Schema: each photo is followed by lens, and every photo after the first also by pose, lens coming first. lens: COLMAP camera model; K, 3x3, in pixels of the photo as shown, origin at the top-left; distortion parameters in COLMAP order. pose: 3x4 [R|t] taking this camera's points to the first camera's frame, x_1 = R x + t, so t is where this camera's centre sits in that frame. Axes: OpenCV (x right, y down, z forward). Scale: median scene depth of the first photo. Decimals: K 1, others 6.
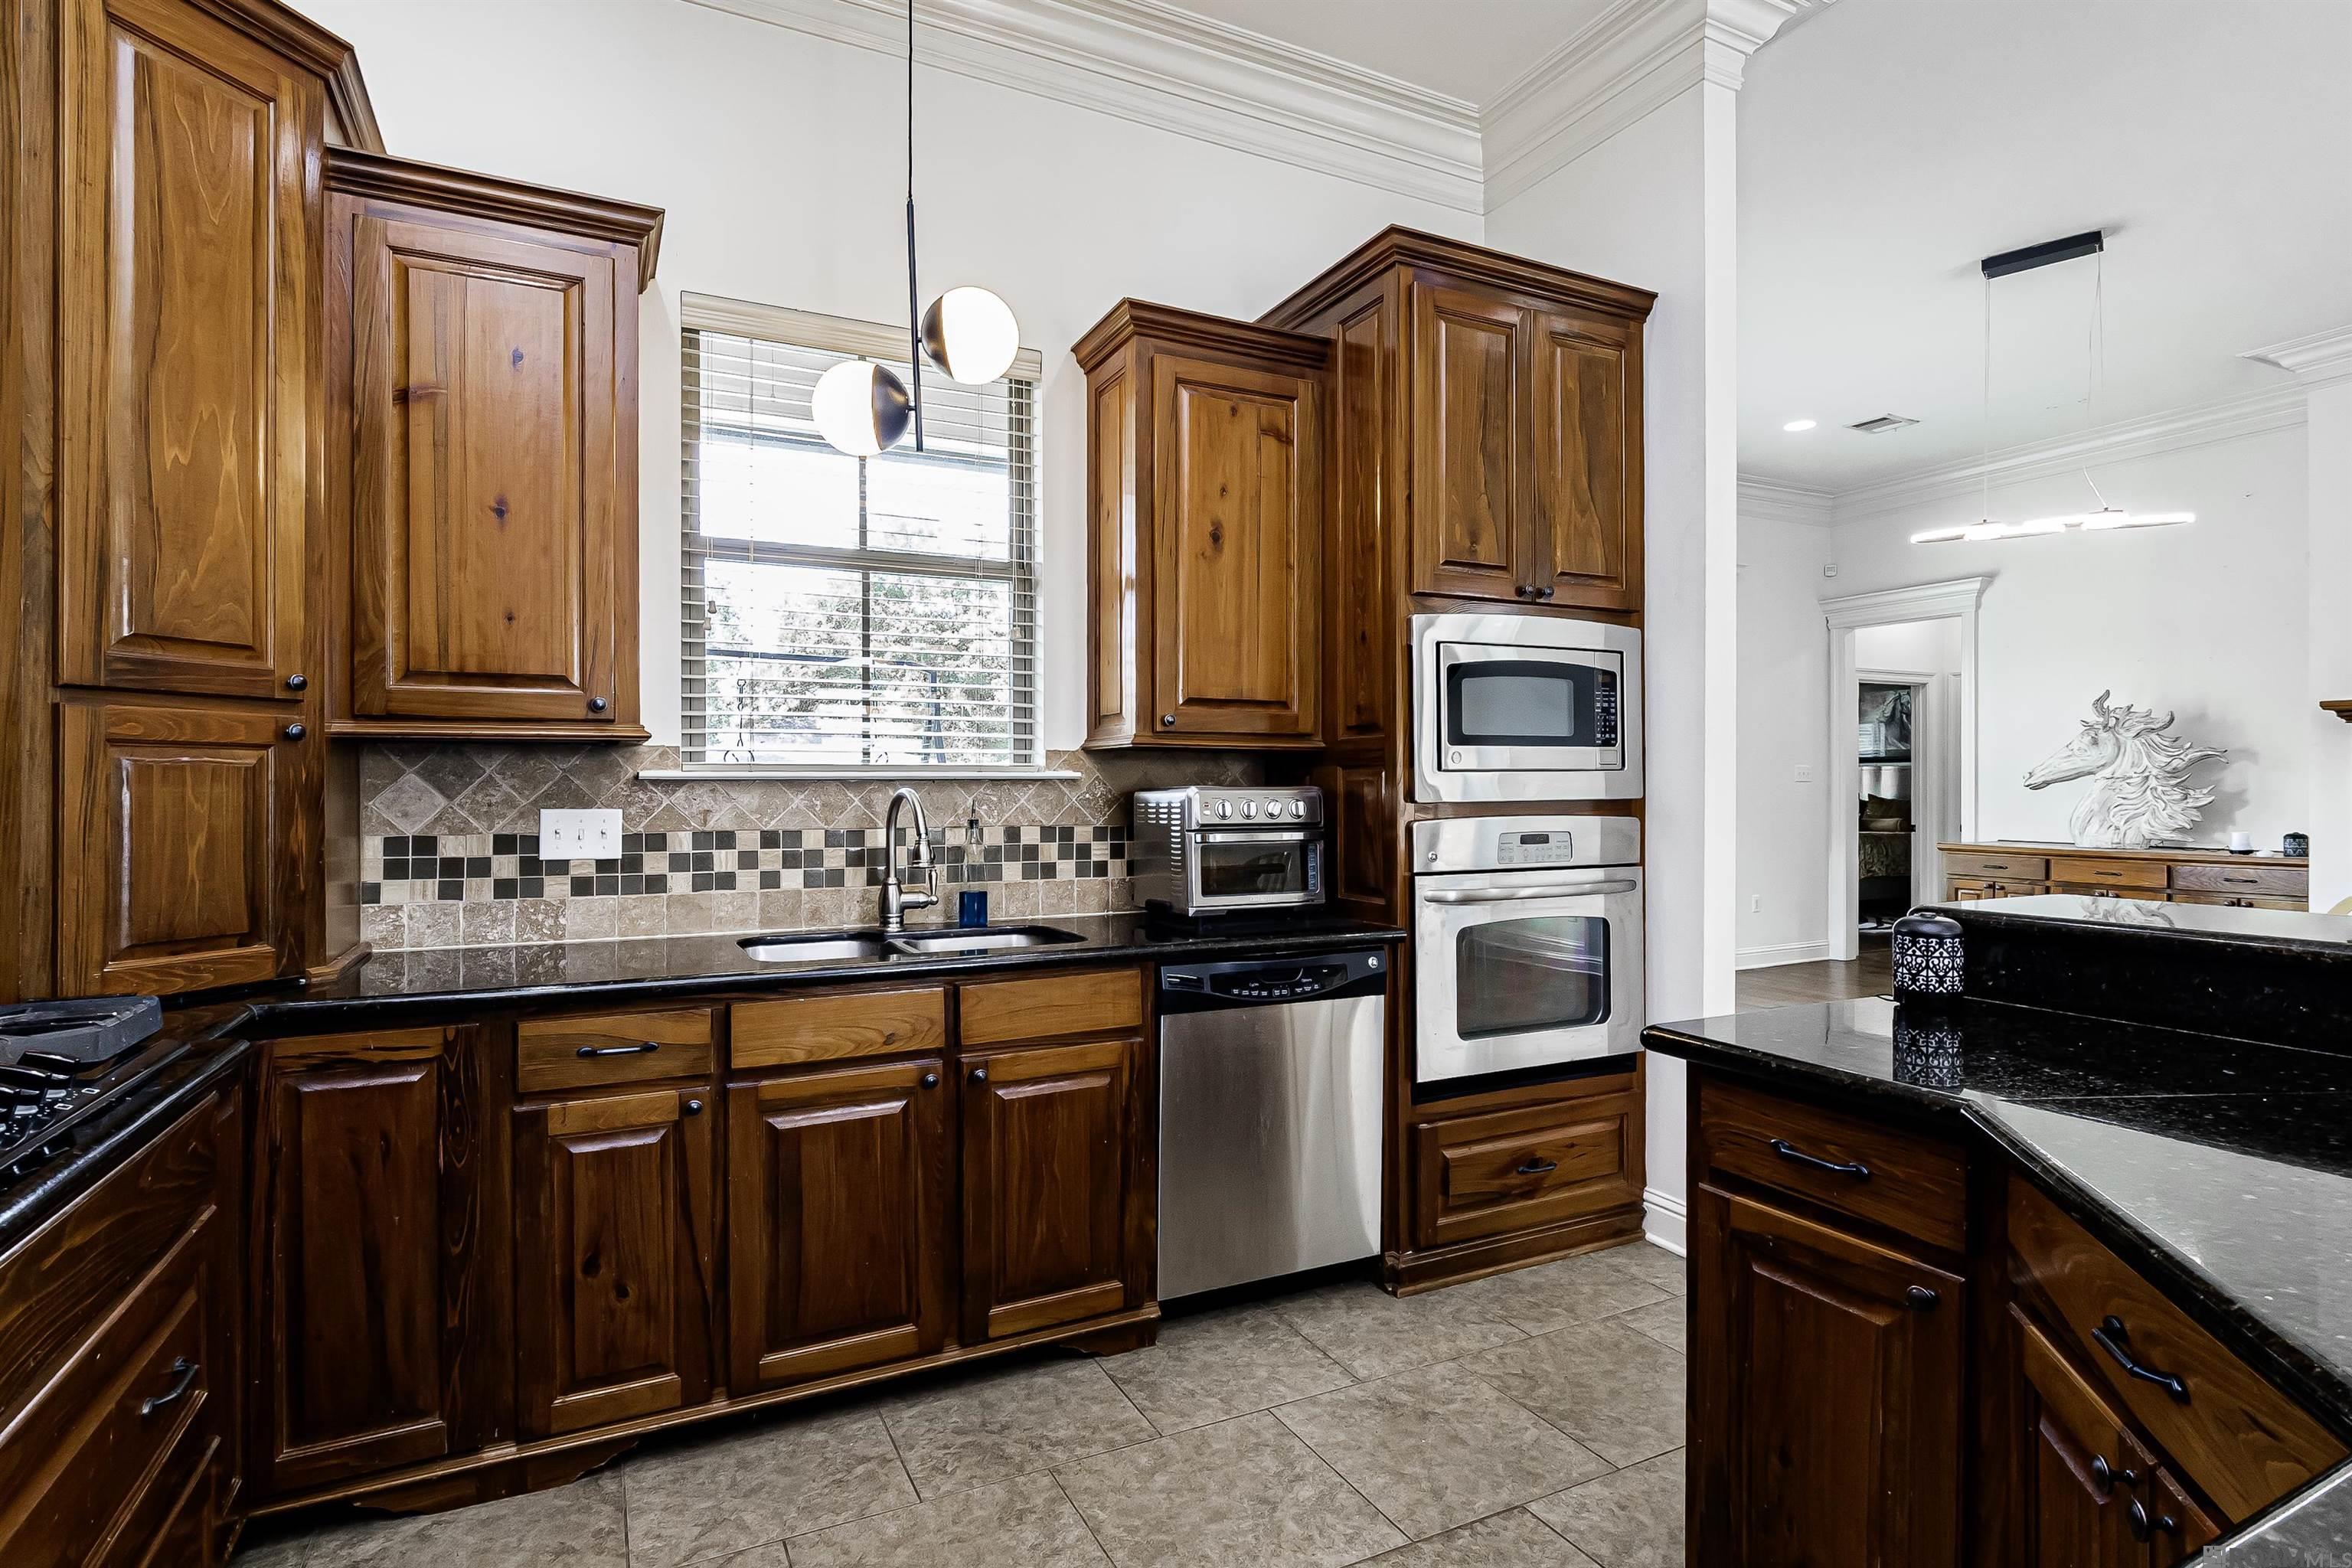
lens RADIAL K [[1132.3, 0, 1158.2], [0, 1132.3, 774.2], [0, 0, 1]] dist [-0.000343, -0.000061]
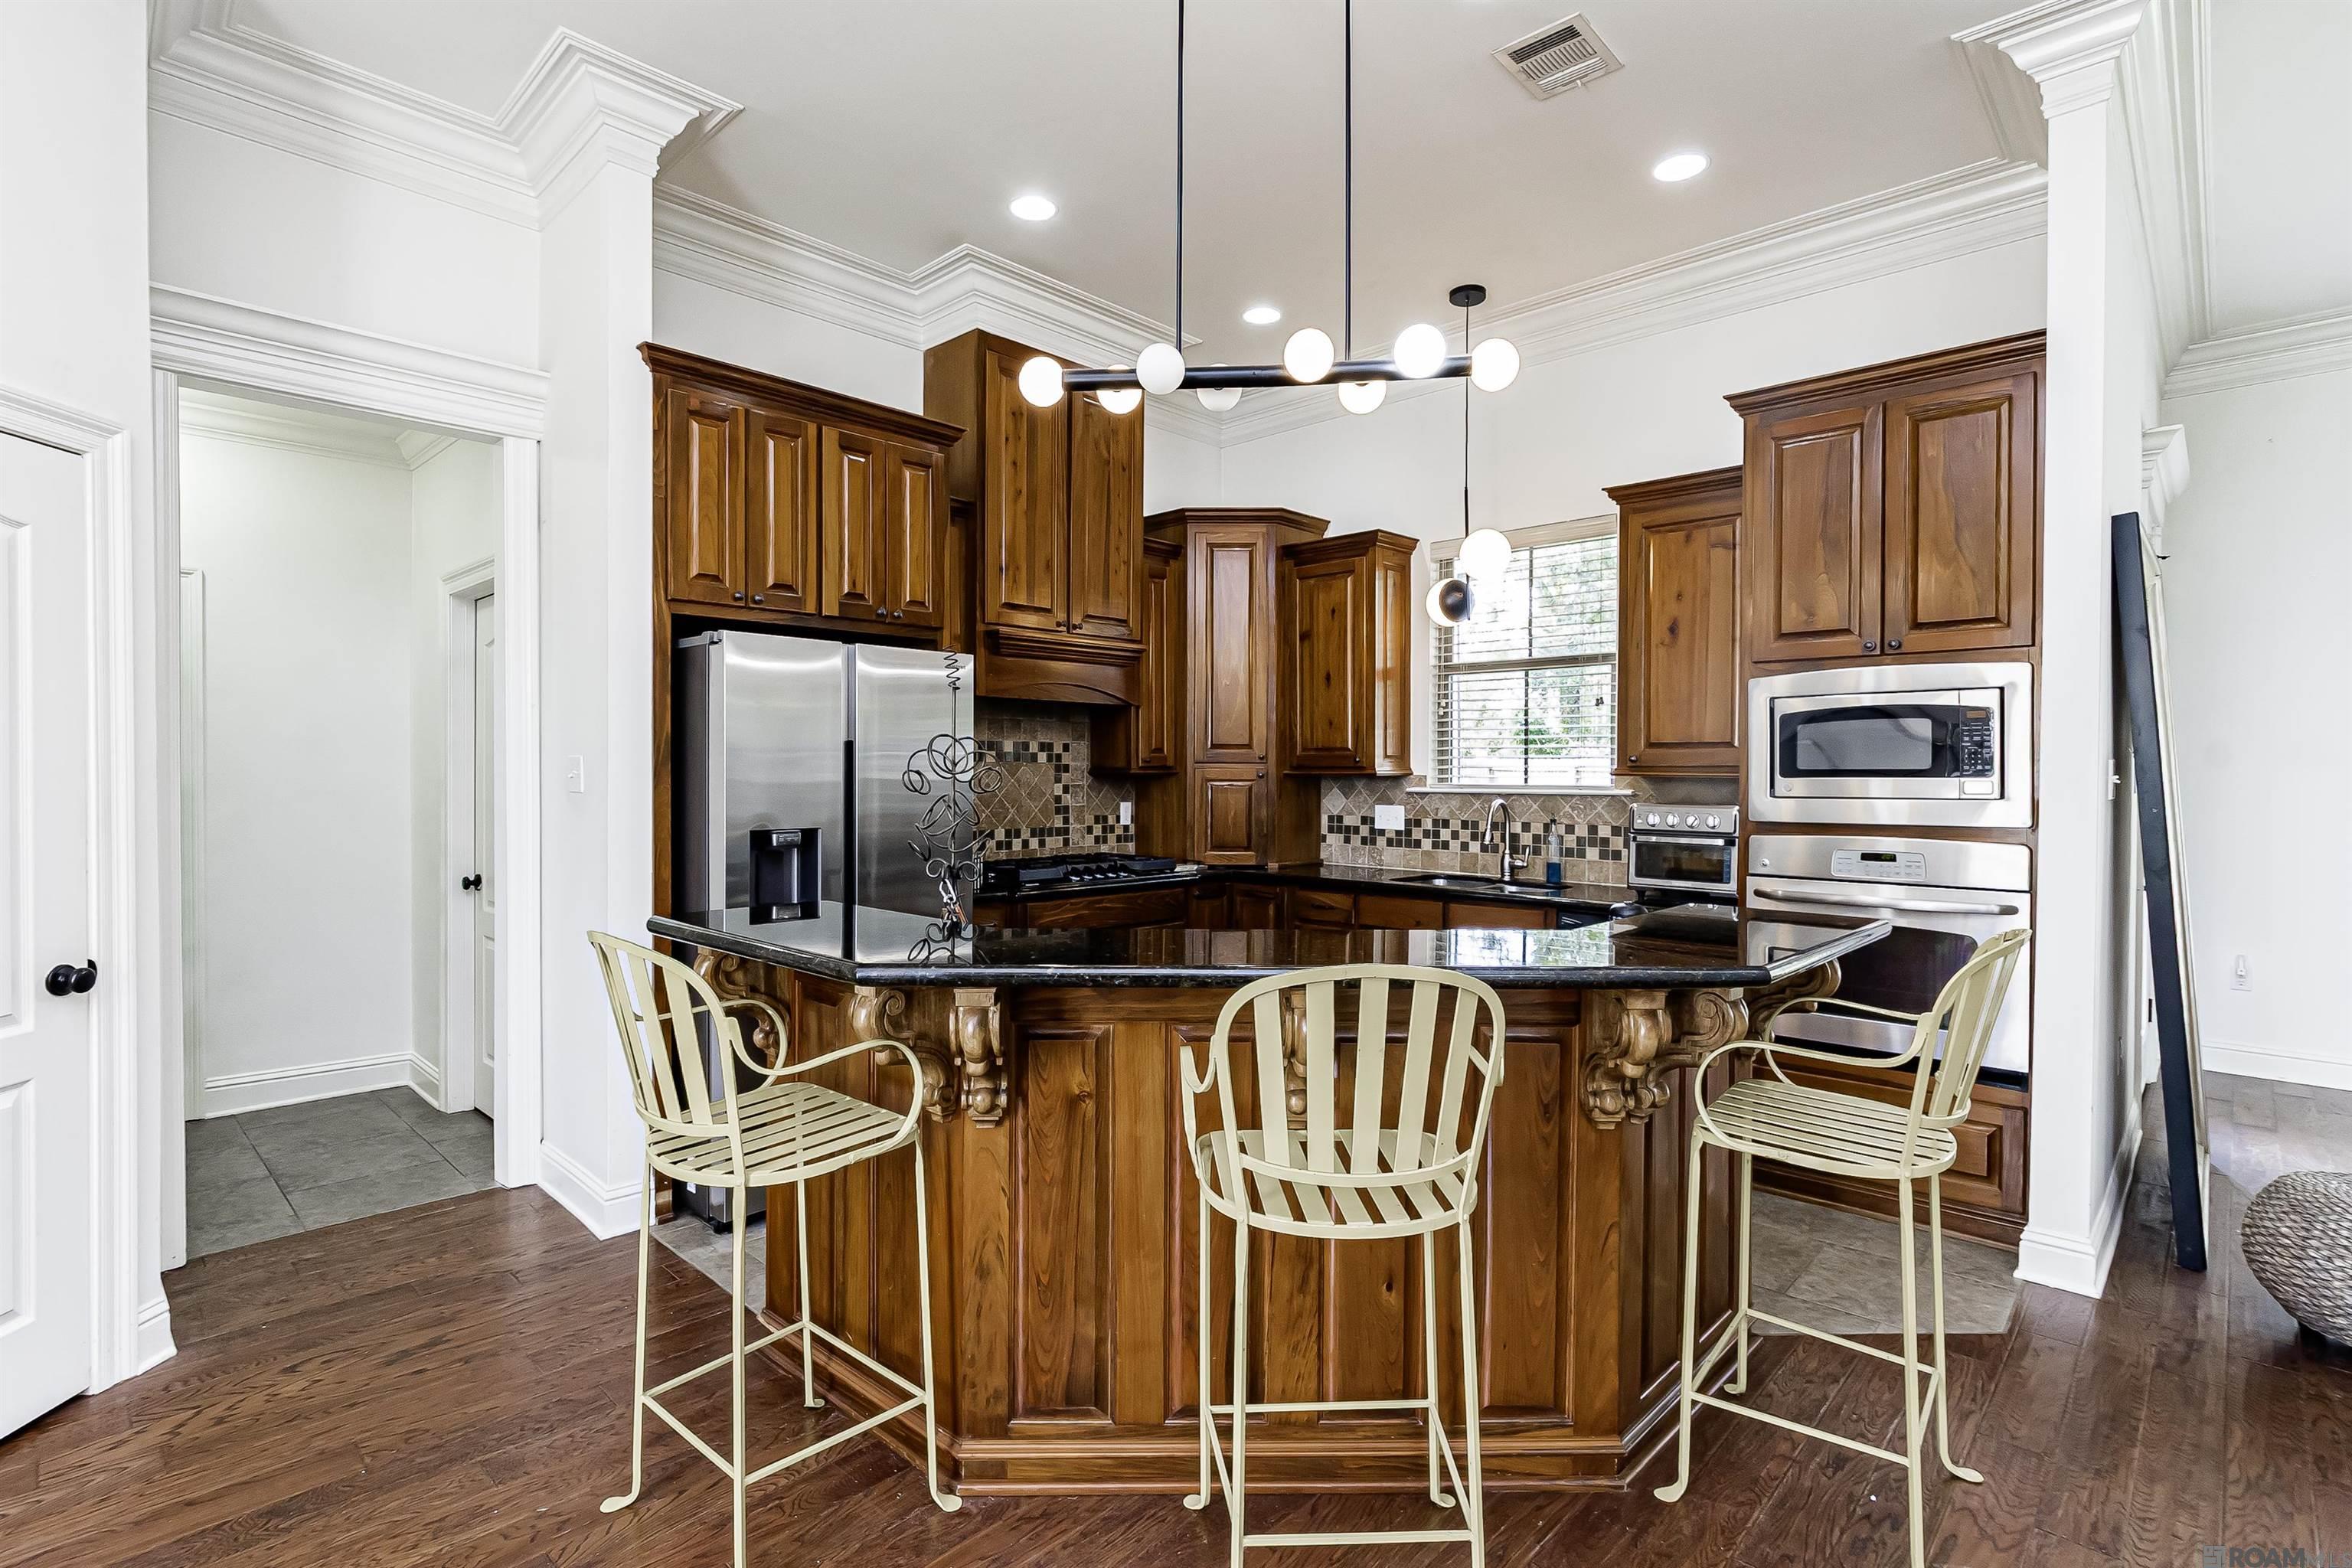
lens RADIAL K [[1132.3, 0, 1158.2], [0, 1132.3, 774.2], [0, 0, 1]] dist [-0.000343, -0.000061]
pose [[0.331074, 0.006085, -0.943585, 1.282562], [0.007866, 0.999927, 0.009208, -0.048358], [0.943572, -0.010471, 0.331002, -0.098199]]
